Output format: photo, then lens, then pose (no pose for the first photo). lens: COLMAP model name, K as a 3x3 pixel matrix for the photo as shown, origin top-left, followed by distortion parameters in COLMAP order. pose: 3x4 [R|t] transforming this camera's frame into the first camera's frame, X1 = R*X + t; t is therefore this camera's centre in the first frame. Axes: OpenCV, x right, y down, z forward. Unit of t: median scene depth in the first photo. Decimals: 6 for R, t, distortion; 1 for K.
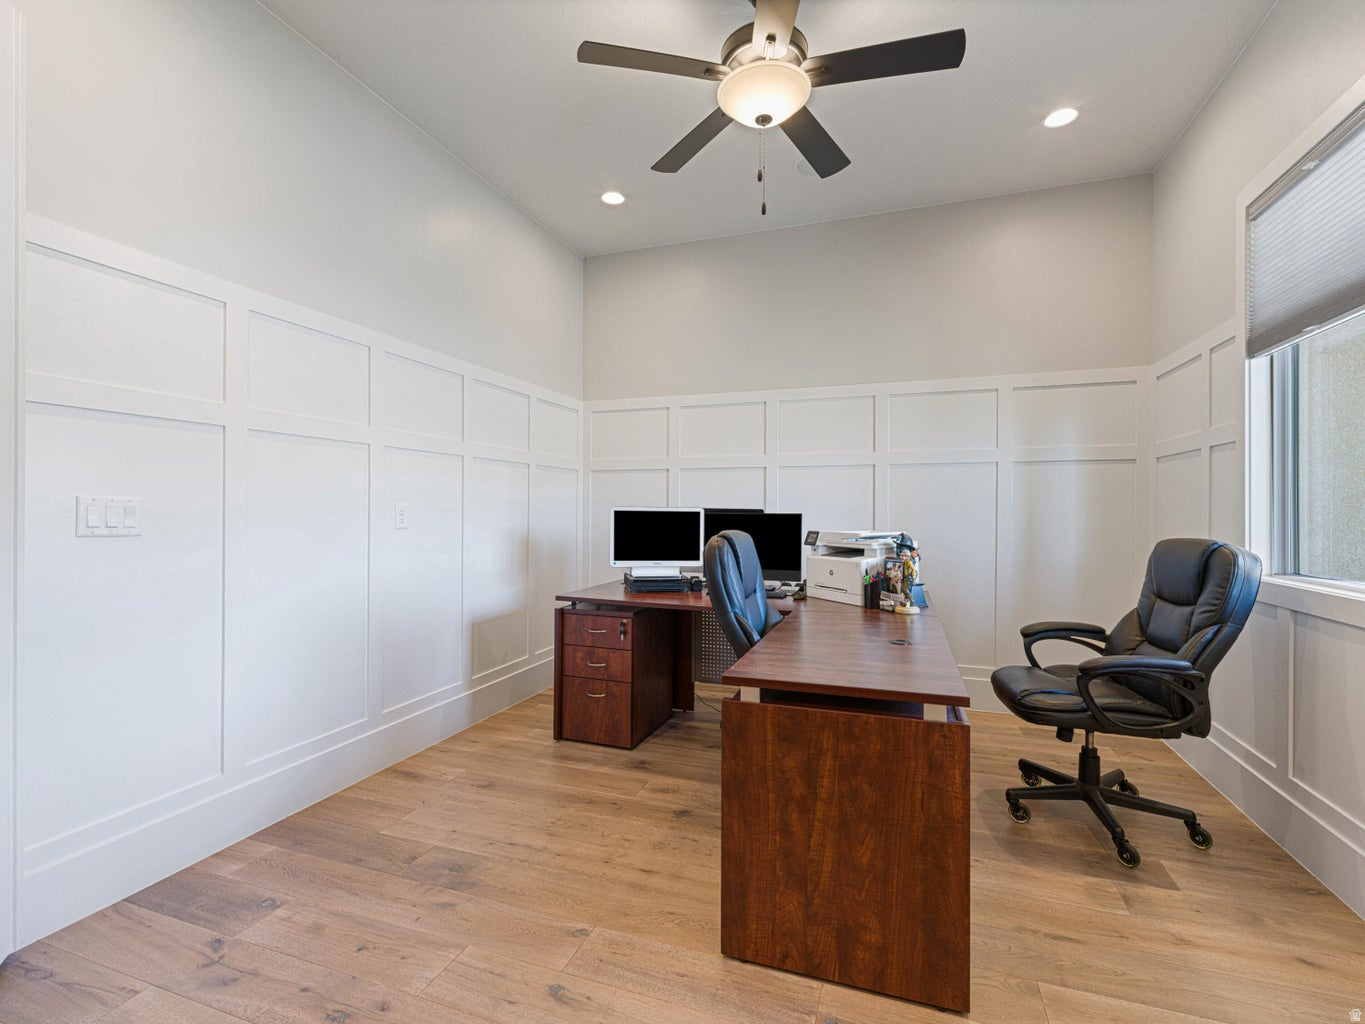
lens RADIAL K [[628.1, 0, 678.2], [0, 628.1, 511.5], [0, 0, 1]] dist [0.000615, 0.000566]
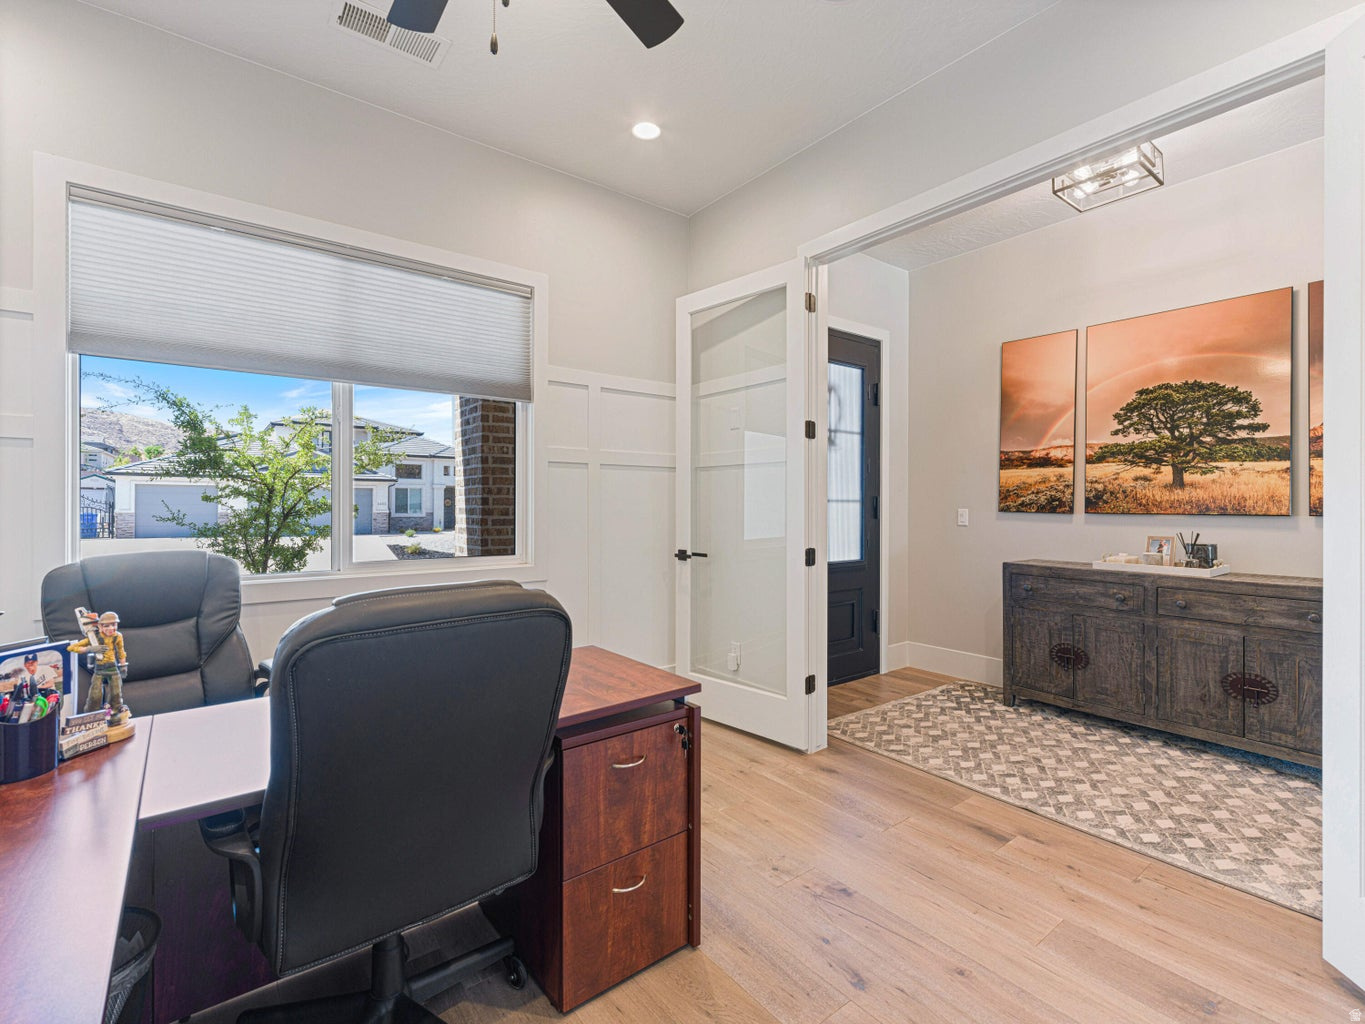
lens RADIAL K [[628.1, 0, 678.3], [0, 628.1, 505.9], [0, 0, 1]] dist [0.000615, 0.000566]
pose [[-0.841726, -0.006013, 0.539872, -0.354479], [-0.003327, 0.999977, 0.005951, -0.034144], [-0.539895, 0.003213, -0.841726, 1.439349]]
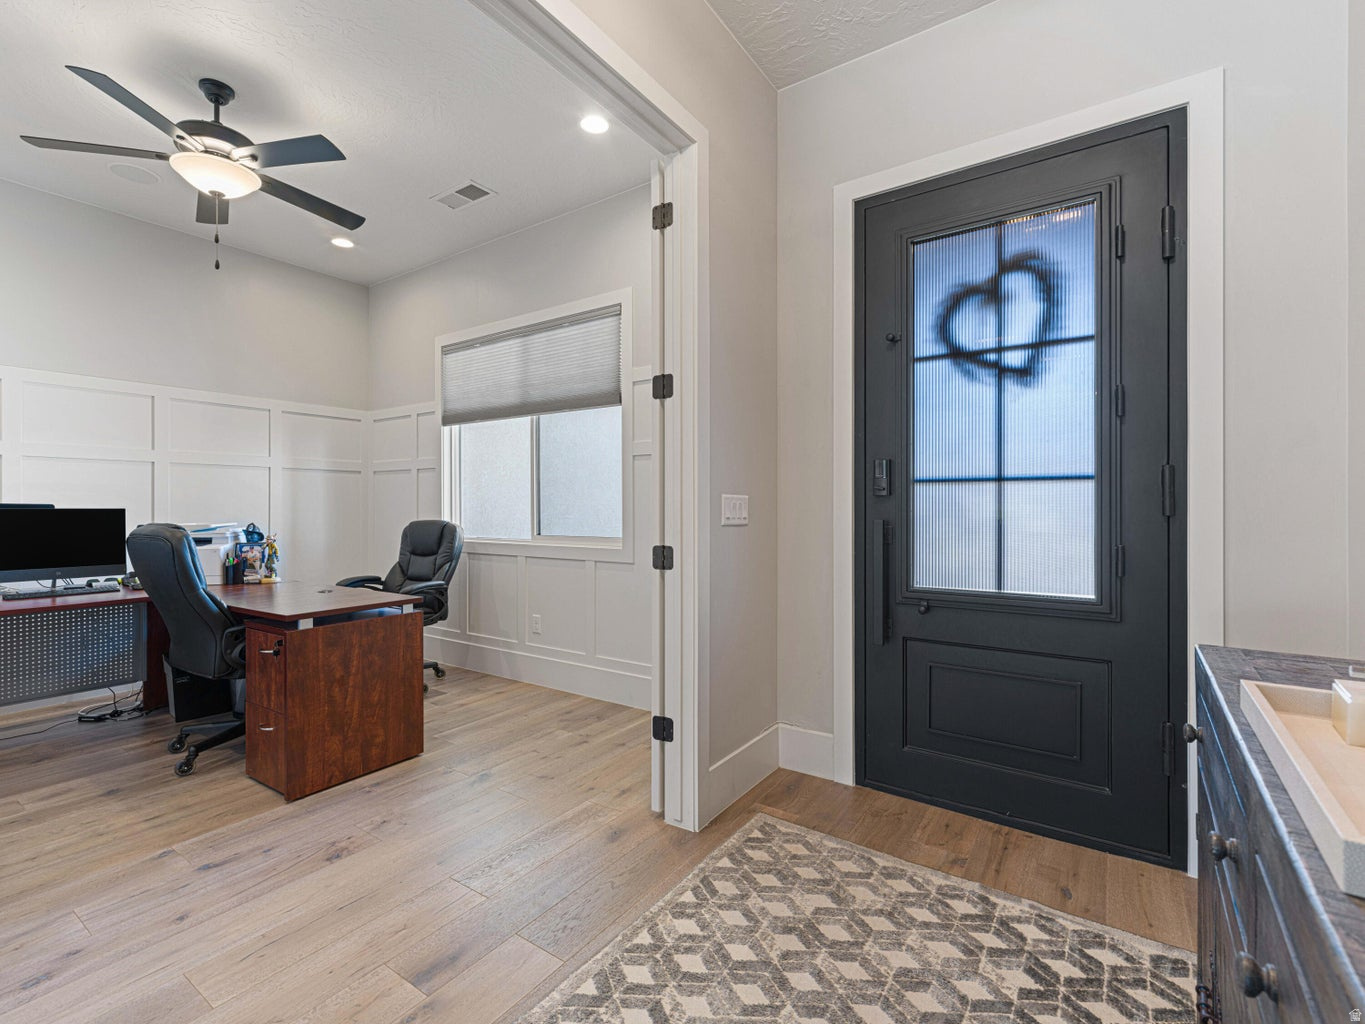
lens RADIAL K [[628.1, 0, 684.3], [0, 628.1, 510.1], [0, 0, 1]] dist [0.000615, 0.000566]
pose [[0.253351, -0.008605, 0.967336, -0.853071], [0.002758, 0.999963, 0.008173, 0.000012], [-0.967371, 0.000597, 0.253365, -0.220788]]
